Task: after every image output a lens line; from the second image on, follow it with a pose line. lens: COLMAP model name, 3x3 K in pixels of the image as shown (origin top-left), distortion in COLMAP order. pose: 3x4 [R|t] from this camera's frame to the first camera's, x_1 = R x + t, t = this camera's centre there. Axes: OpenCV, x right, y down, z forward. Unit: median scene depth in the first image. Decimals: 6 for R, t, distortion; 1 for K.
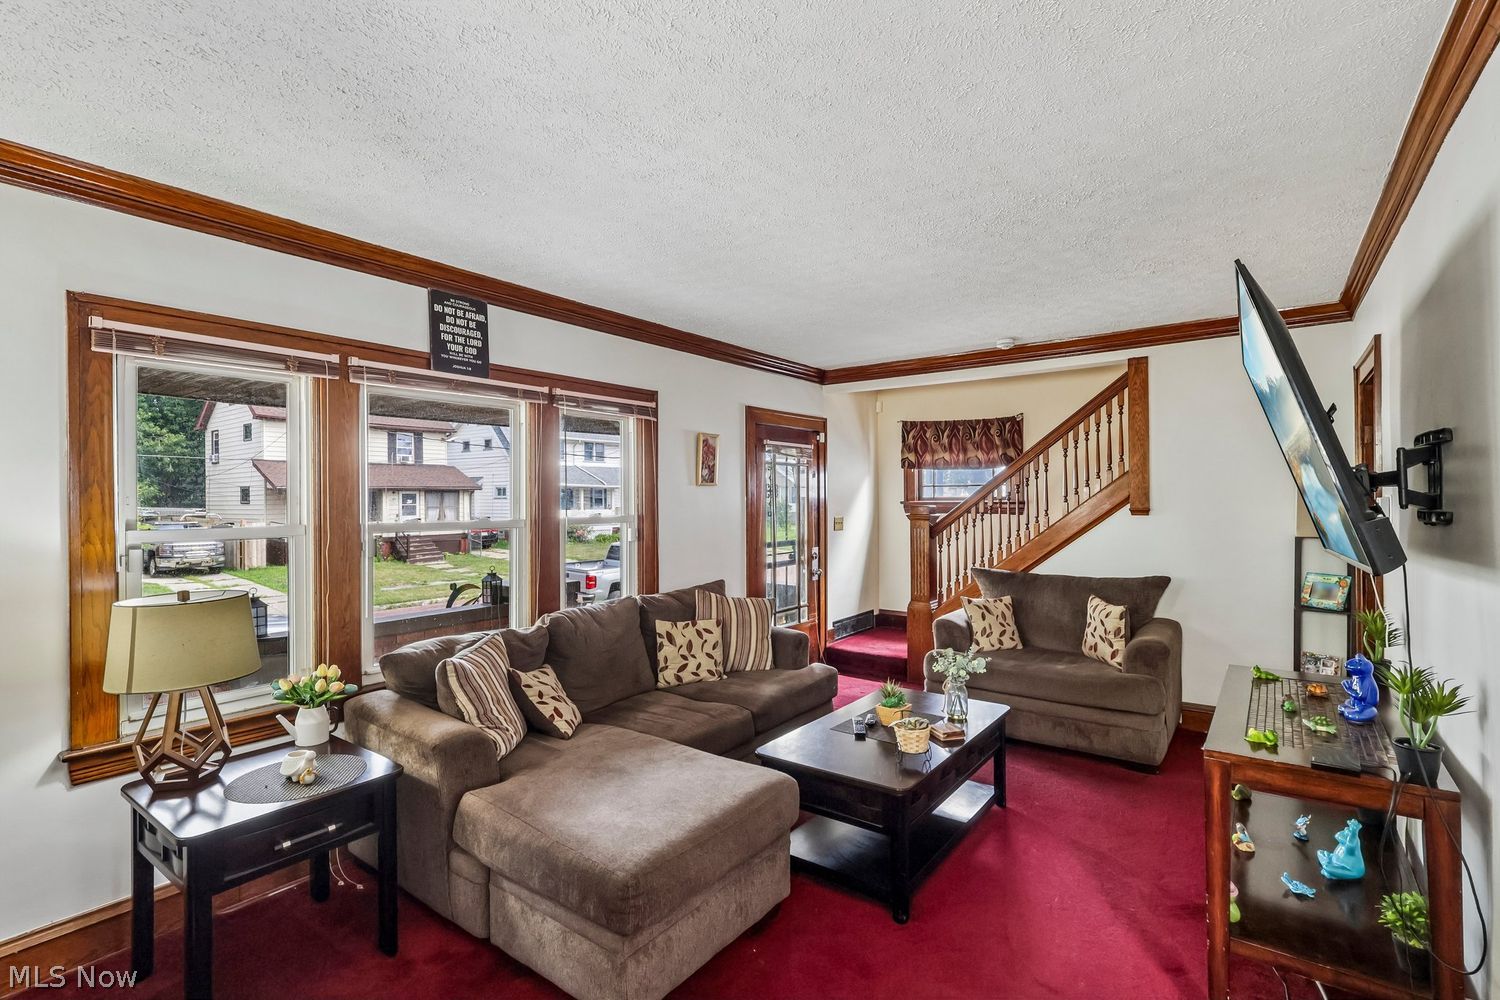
lens RADIAL K [[700.9, 0, 760.4], [0, 700.9, 499.1], [0, 0, 1]] dist [-0.000177, 0.003472]
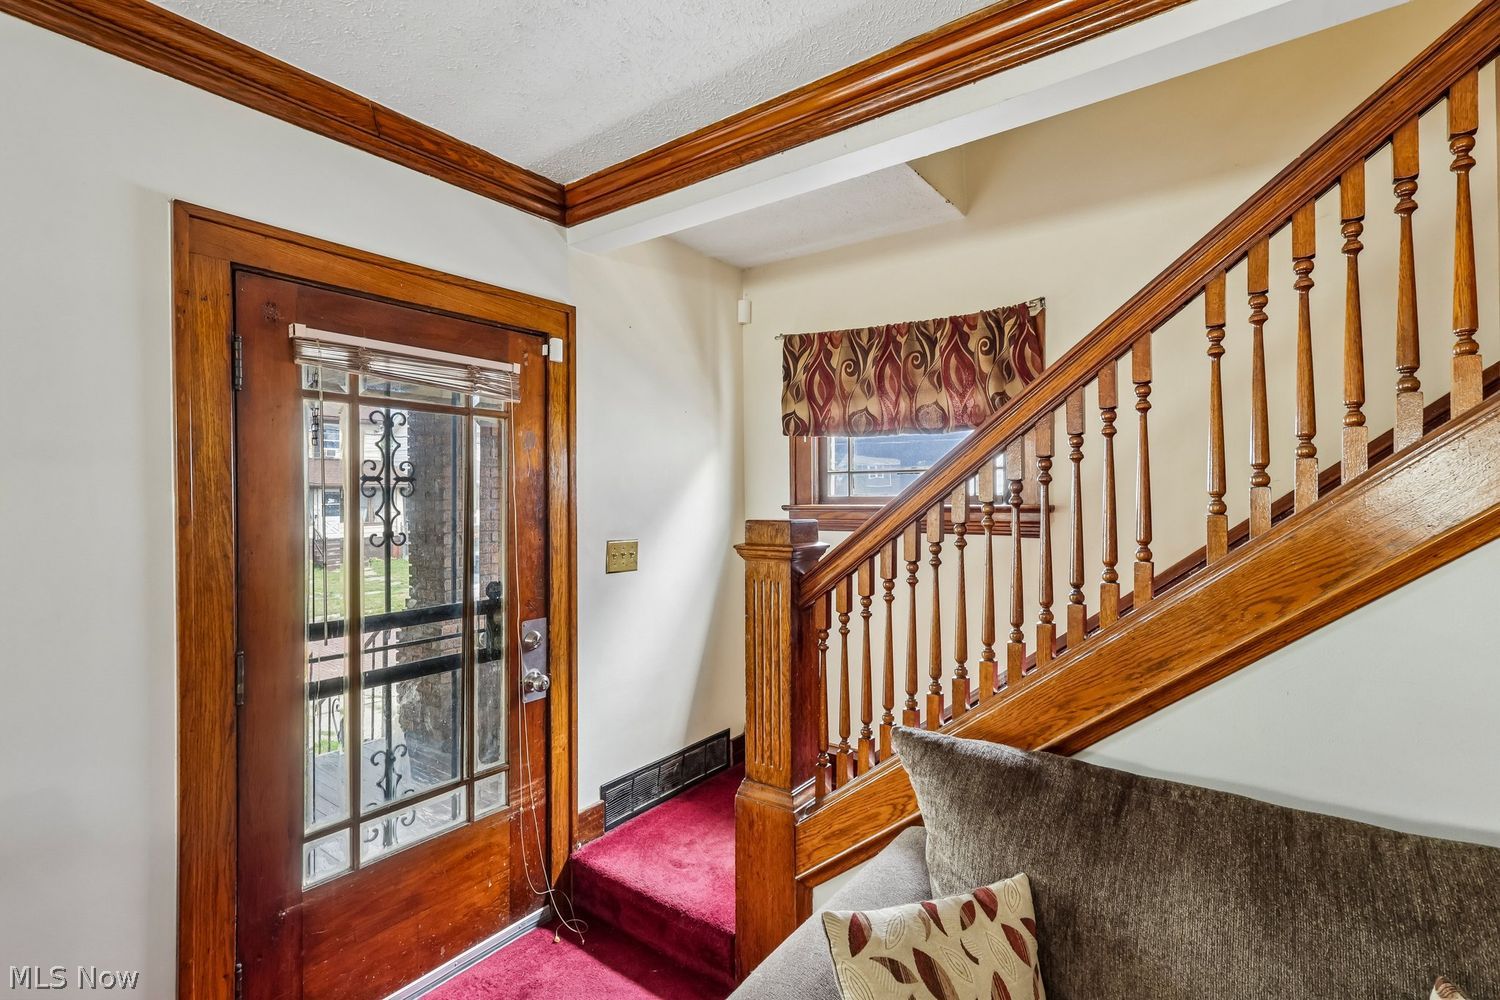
lens RADIAL K [[700.9, 0, 752.6], [0, 700.9, 485.6], [0, 0, 1]] dist [-0.000177, 0.003472]
pose [[0.999986, 0.003983, -0.003459, 0.223783], [-0.004048, 0.999812, -0.018963, -0.001031], [0.003383, 0.018976, 0.999814, 0.646397]]
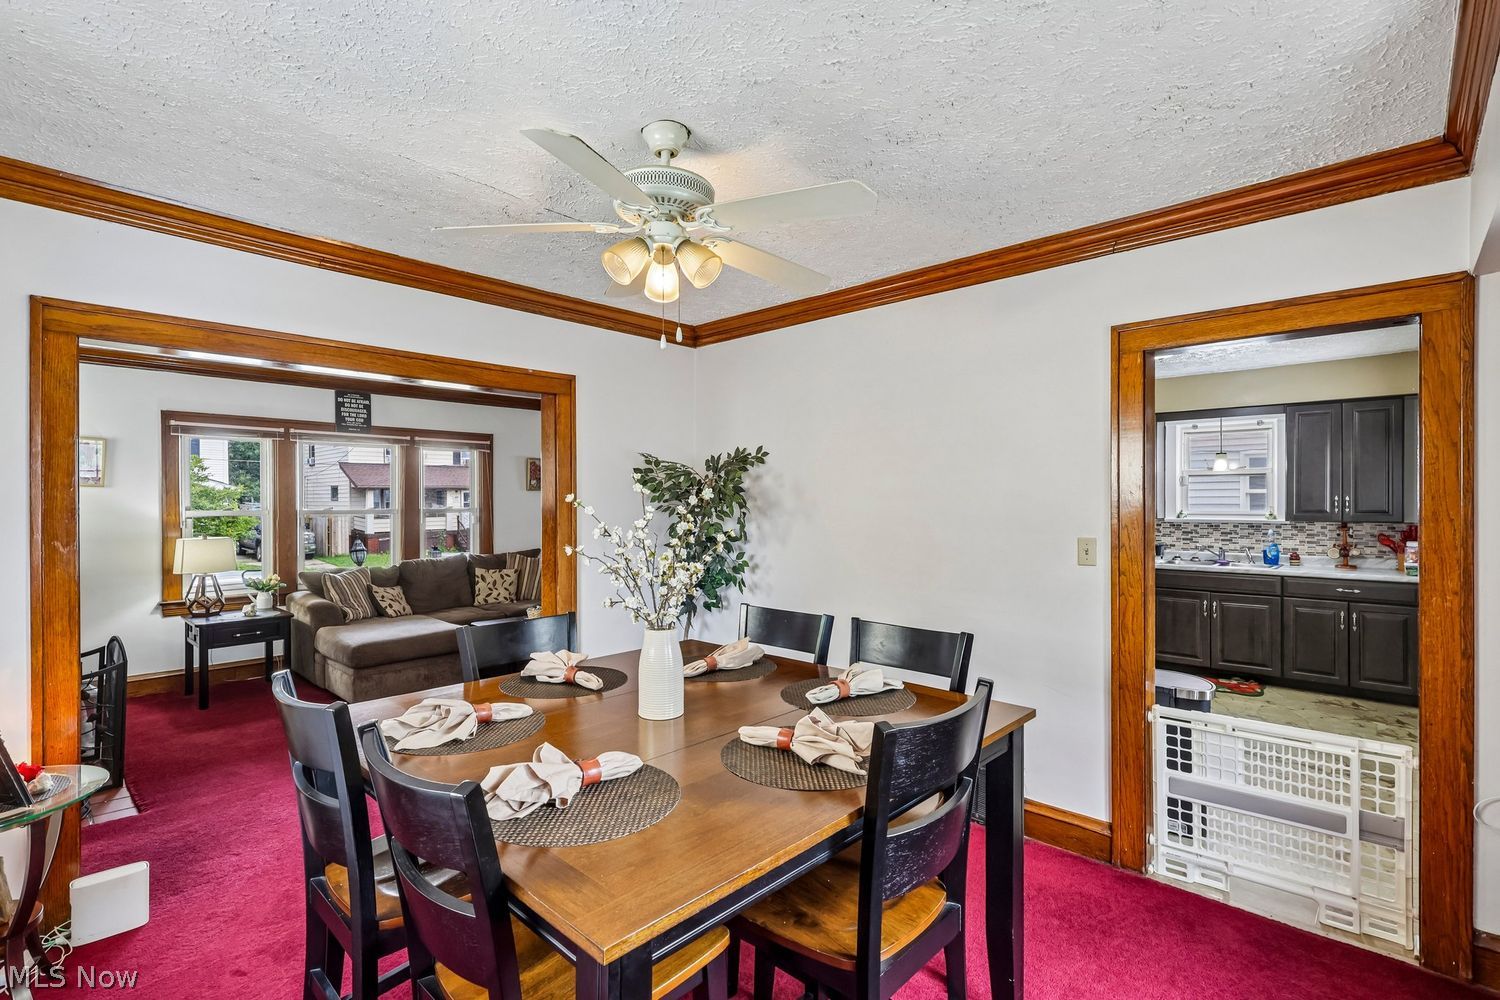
lens RADIAL K [[700.9, 0, 760.1], [0, 700.9, 505.2], [0, 0, 1]] dist [-0.000177, 0.003472]
pose [[0.994261, 0.007411, -0.106720, 0.522997], [-0.006475, 0.999937, 0.009114, -0.003059], [0.106781, -0.008371, 0.994247, -0.467500]]
